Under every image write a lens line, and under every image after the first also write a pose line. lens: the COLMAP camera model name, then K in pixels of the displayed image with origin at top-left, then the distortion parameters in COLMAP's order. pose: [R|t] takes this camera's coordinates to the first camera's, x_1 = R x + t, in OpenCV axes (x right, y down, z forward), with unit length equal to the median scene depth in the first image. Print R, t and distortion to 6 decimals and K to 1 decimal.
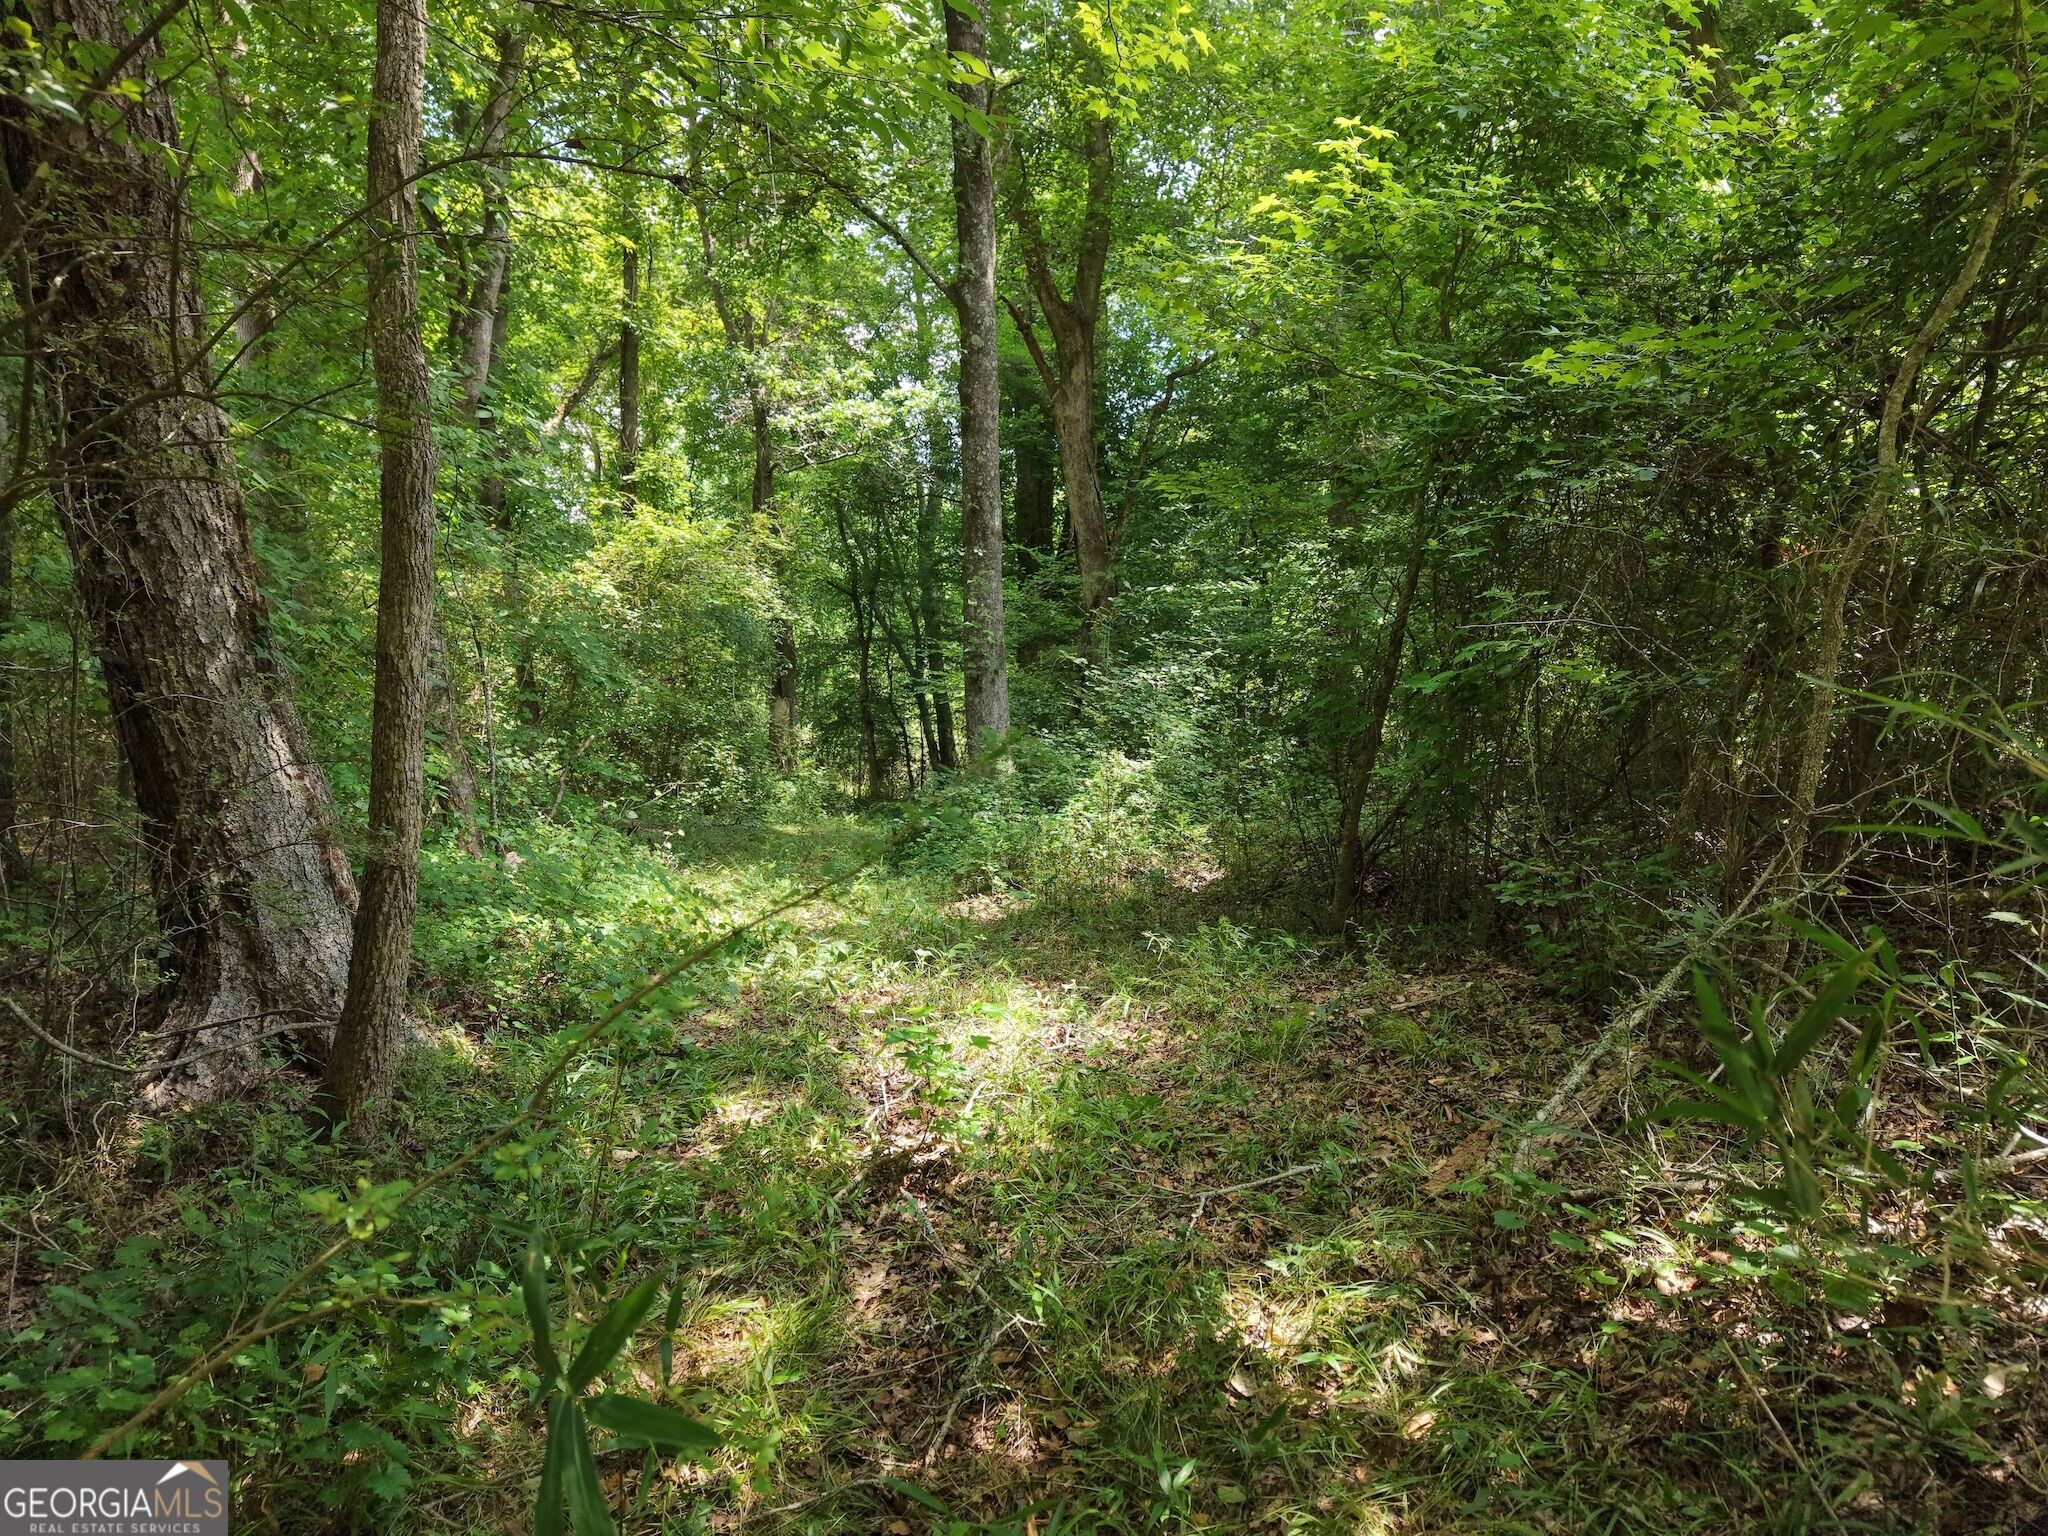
lens RADIAL K [[1307.5, 0, 1037.9], [0, 1307.5, 794.0], [0, 0, 1]] dist [0.032038, -0.024994]
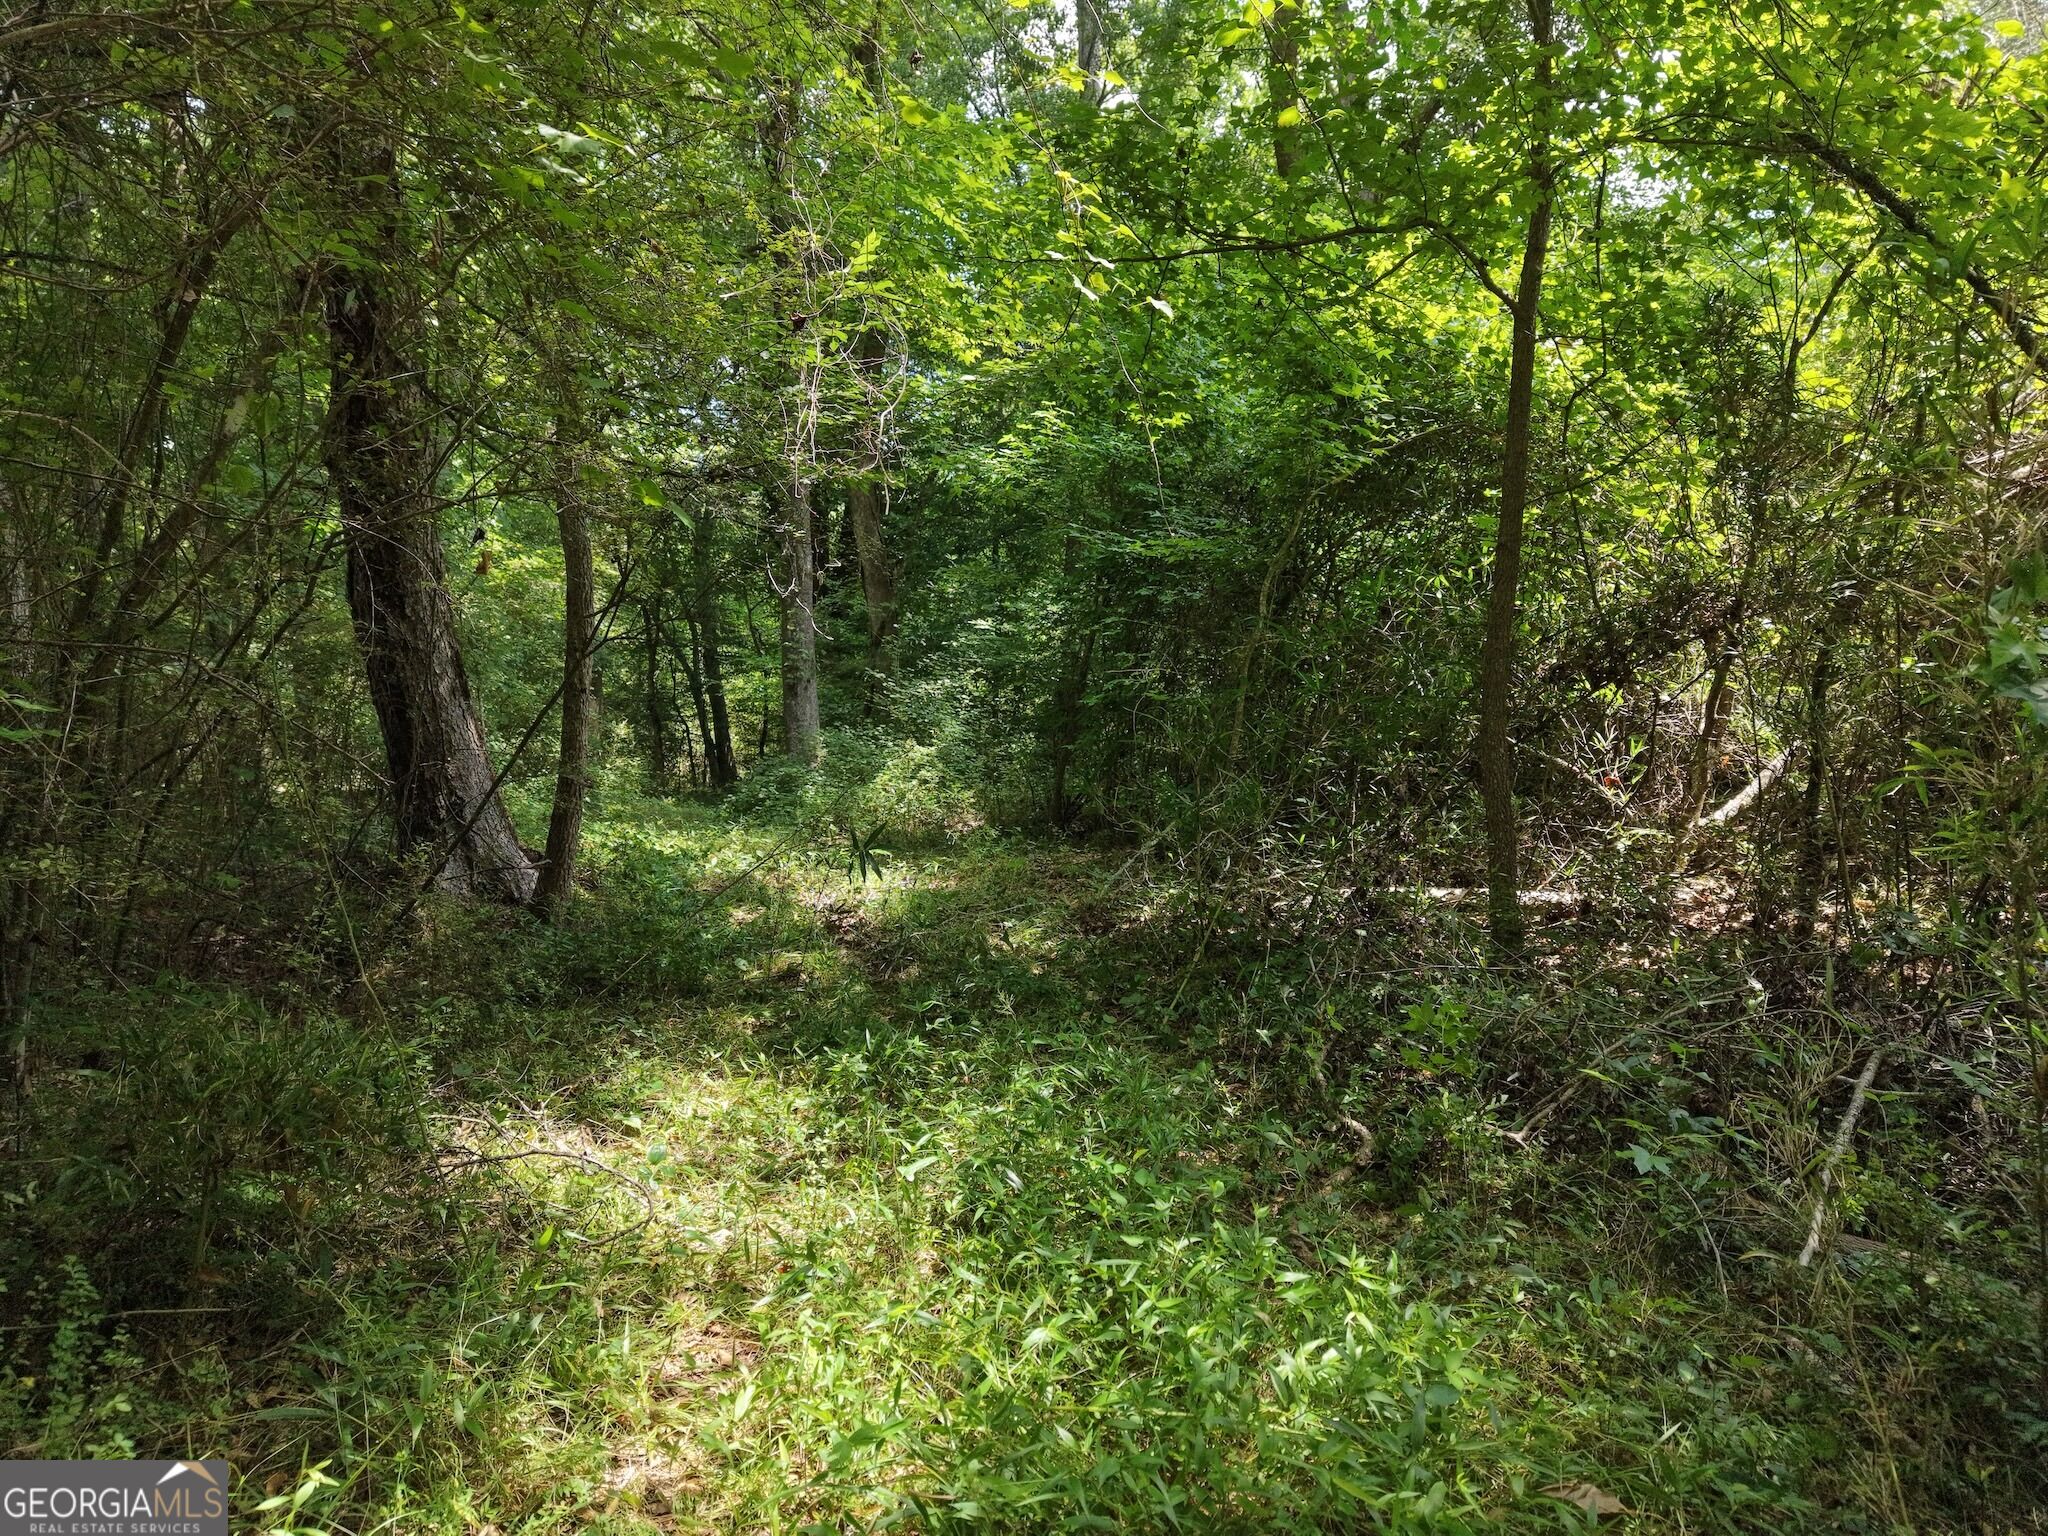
lens RADIAL K [[1307.5, 0, 1037.9], [0, 1307.5, 794.0], [0, 0, 1]] dist [0.032038, -0.024994]
pose [[0.982890, -0.003360, 0.184161, -0.067402], [0.003440, 0.999994, -0.000113, 0.026805], [-0.184160, 0.000745, 0.982896, -0.442550]]
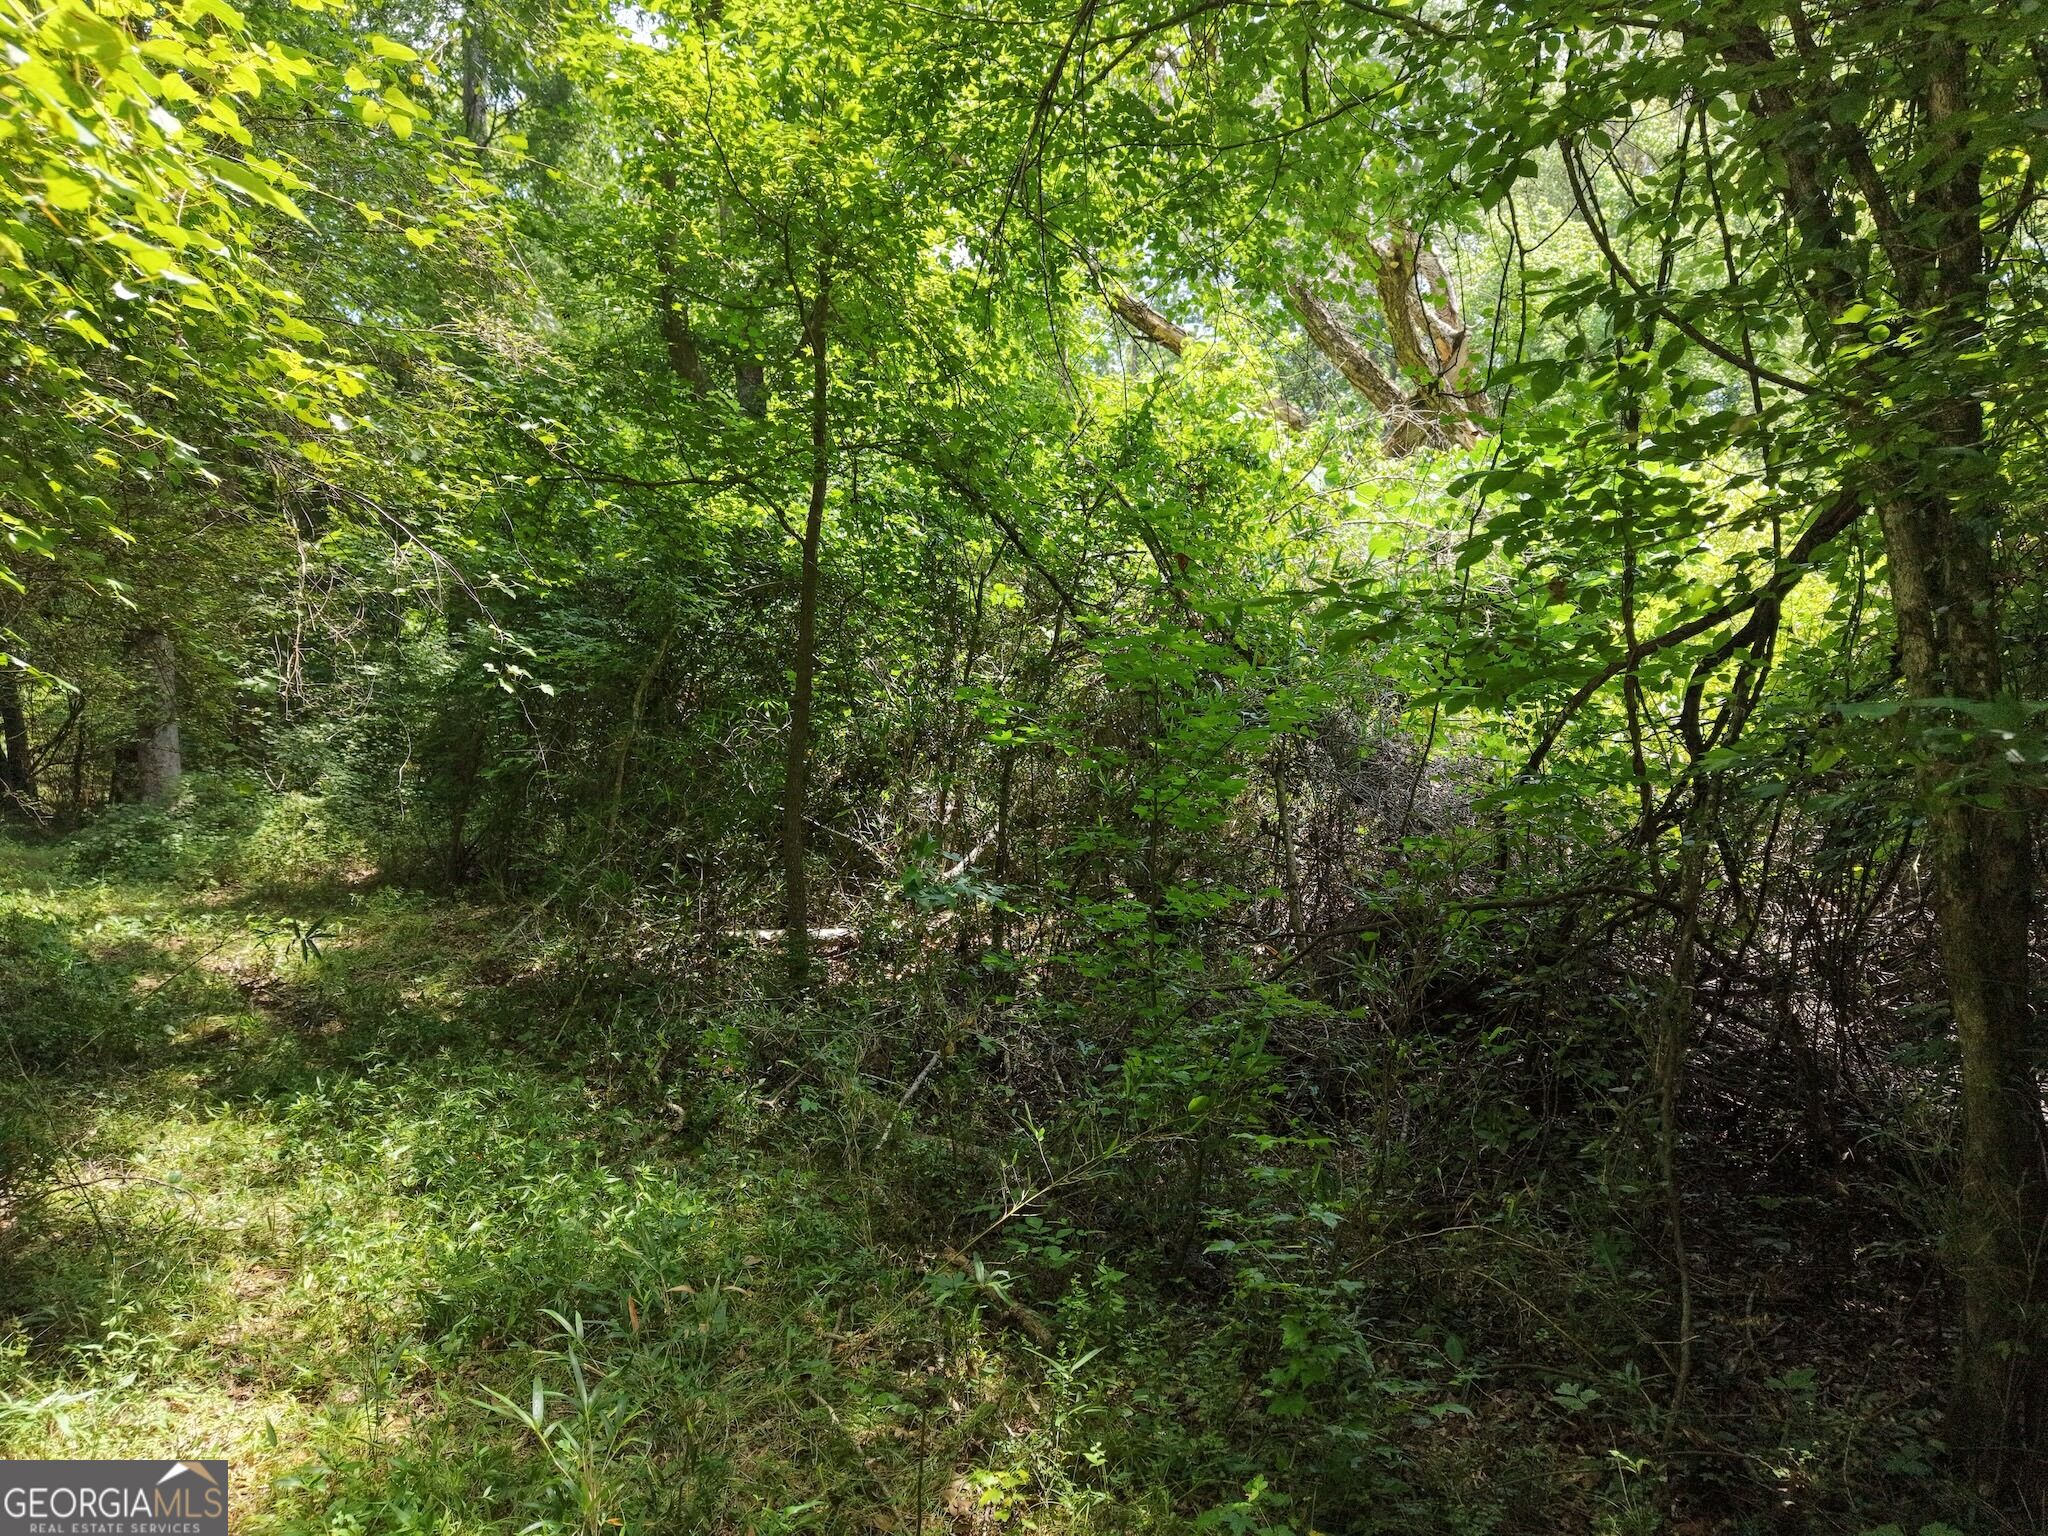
lens RADIAL K [[1296.5, 0, 1024.0], [0, 1296.5, 768.0], [0, 0, 1]] dist [0.029861, -0.050832]
pose [[0.811129, 0.005494, 0.584841, -0.135468], [0.007123, 0.999789, -0.019270, -0.025896], [-0.584823, 0.019797, 0.810919, -0.693725]]
